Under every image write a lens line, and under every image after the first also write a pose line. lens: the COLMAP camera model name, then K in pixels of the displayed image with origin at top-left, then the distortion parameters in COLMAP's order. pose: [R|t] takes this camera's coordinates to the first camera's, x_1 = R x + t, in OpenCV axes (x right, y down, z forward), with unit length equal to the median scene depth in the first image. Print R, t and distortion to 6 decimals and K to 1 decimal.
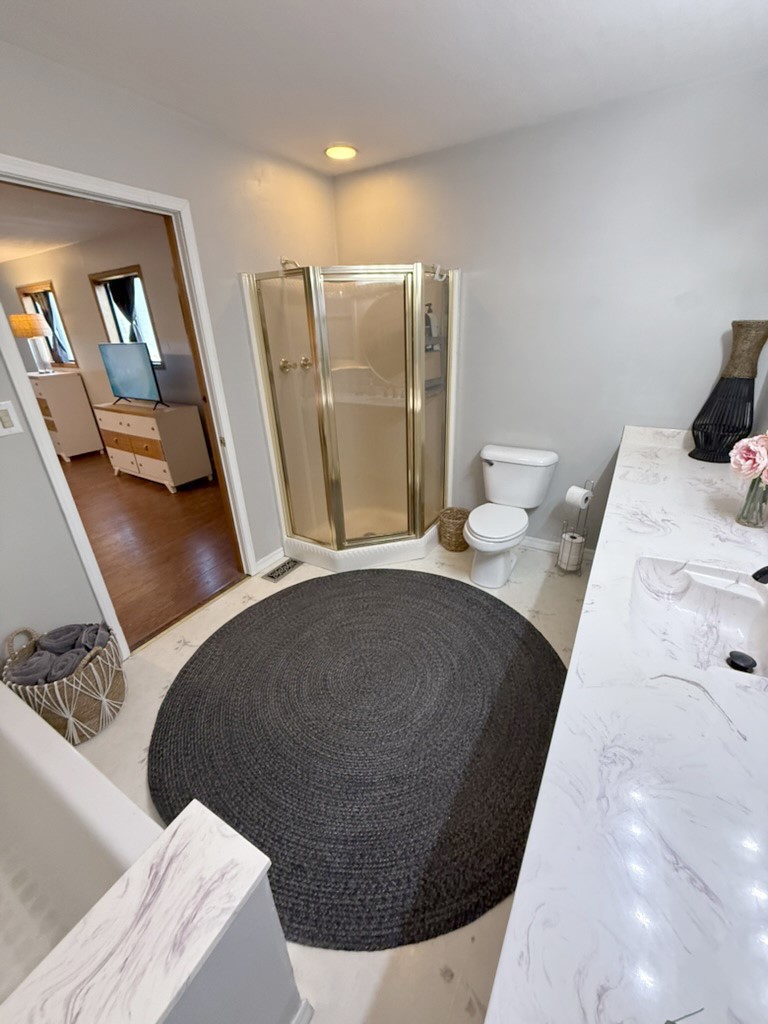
lens RADIAL K [[407.1, 0, 387.5], [0, 407.1, 509.4], [0, 0, 1]] dist [0.000159, -0.000066]
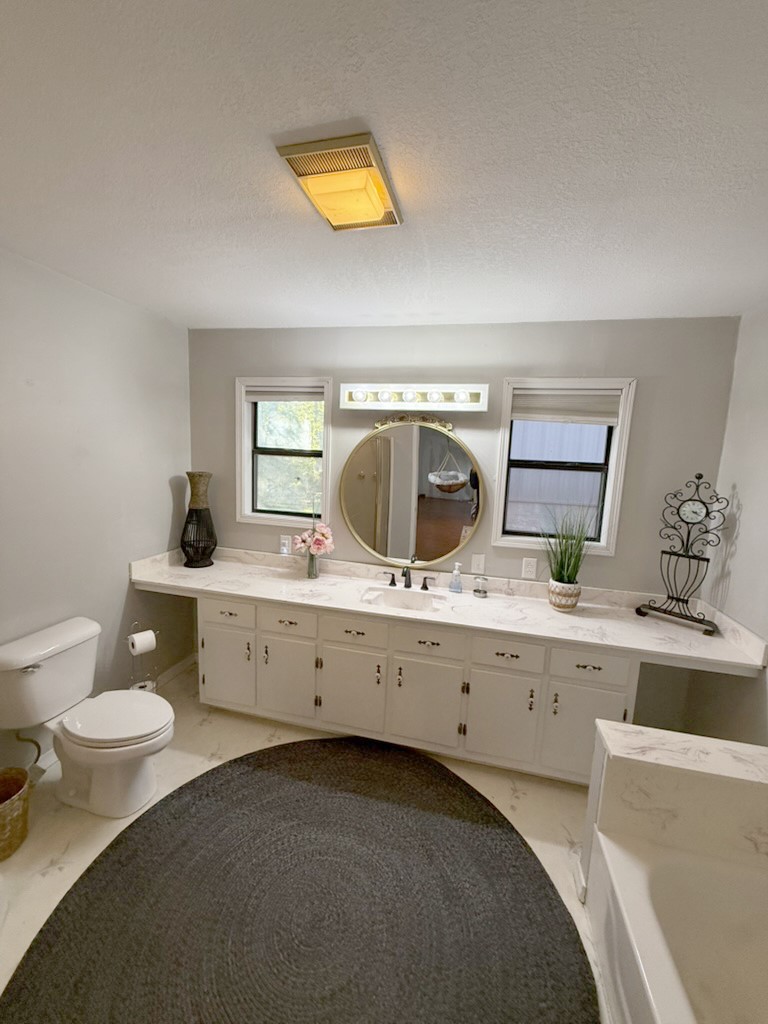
lens RADIAL K [[407.1, 0, 384.0], [0, 407.1, 510.7], [0, 0, 1]] dist [0.000159, -0.000066]
pose [[-0.298378, -0.110031, 0.948084, -0.778742], [0.352726, 0.910300, 0.216654, -0.438712], [-0.886879, 0.399059, -0.232803, 0.839605]]
